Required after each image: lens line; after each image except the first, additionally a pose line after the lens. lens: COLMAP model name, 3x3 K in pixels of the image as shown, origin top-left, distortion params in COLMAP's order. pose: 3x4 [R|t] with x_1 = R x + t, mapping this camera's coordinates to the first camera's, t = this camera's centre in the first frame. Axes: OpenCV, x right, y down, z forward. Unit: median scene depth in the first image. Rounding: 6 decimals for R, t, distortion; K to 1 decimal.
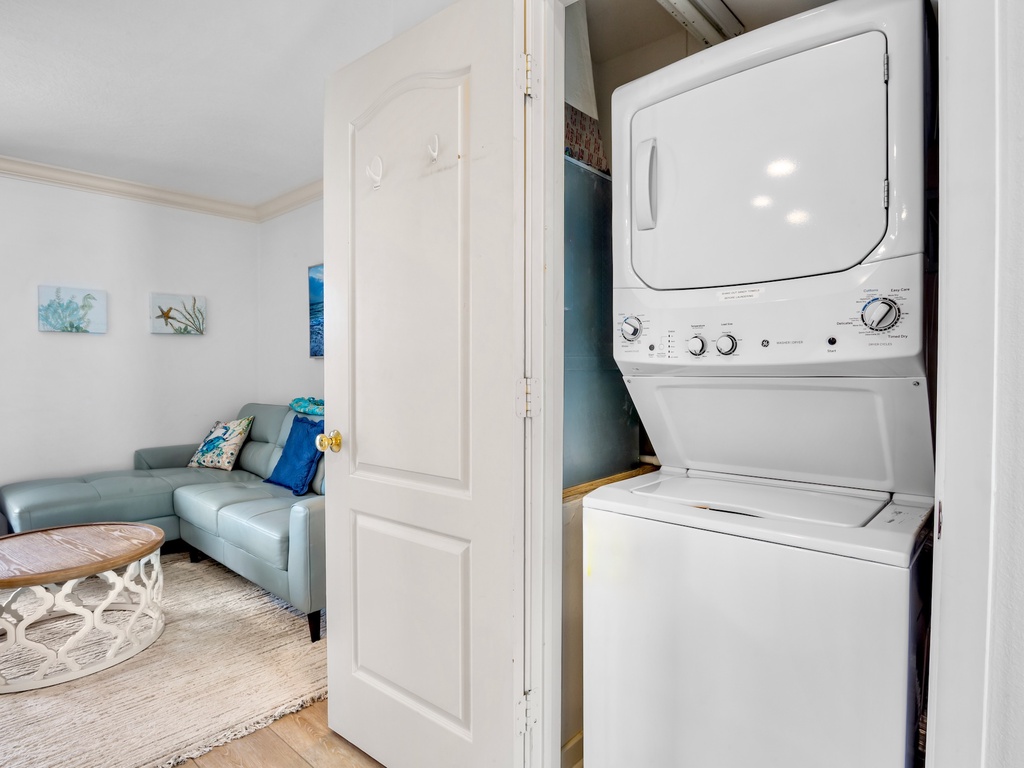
lens RADIAL K [[571.0, 0, 511.1], [0, 571.0, 379.3], [0, 0, 1]] dist [-0.022079, -0.000896]
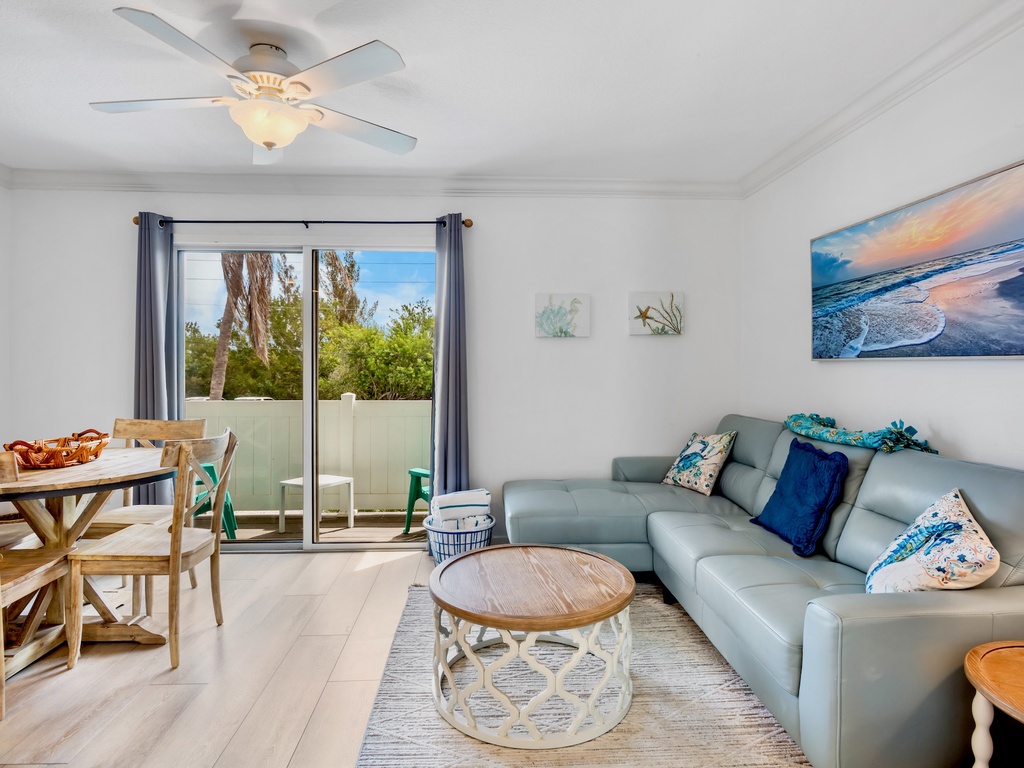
lens RADIAL K [[571.0, 0, 511.1], [0, 571.0, 379.3], [0, 0, 1]] dist [-0.022079, -0.000896]
pose [[0.710513, 0.016721, -0.703485, -0.115264], [-0.010369, 0.999858, 0.013293, -0.020041], [0.703607, -0.002150, 0.710586, 0.199880]]
